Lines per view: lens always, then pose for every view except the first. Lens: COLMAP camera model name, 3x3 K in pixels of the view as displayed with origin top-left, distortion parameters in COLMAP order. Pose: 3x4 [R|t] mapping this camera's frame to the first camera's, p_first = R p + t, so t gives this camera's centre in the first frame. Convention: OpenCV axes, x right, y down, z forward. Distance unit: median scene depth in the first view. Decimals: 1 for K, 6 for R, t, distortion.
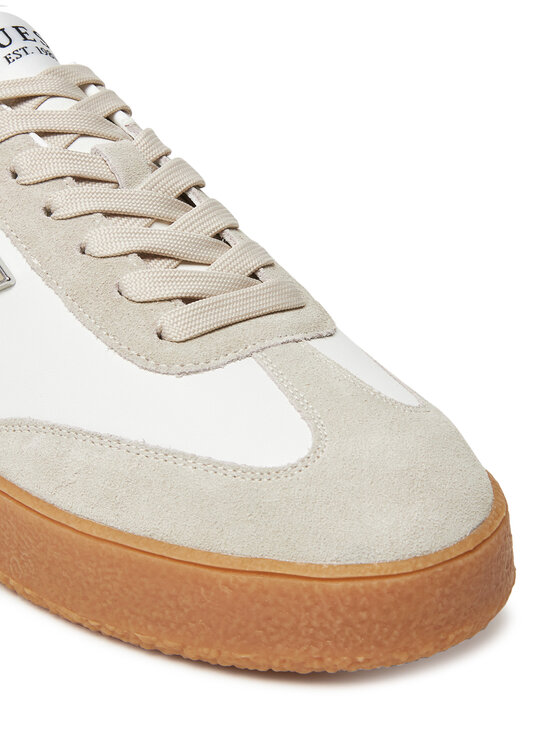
lens RADIAL K [[1613.1, 0, 280.0], [0, 1613.1, 373.0], [0, 0, 1]] dist [-0.039632, -0.443526]
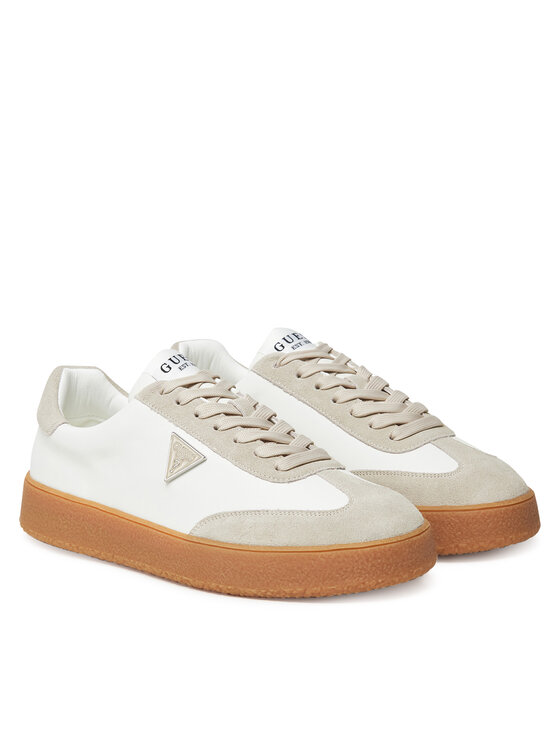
lens RADIAL K [[1771.9, 0, 280.0], [0, 1771.9, 373.0], [0, 0, 1]] dist [-0.046760, -0.073928]
pose [[0.991019, -0.093866, 0.095234, -0.322366], [0.113382, 0.967427, -0.226341, 0.455406], [-0.070886, 0.235106, 0.969381, -1.652736]]
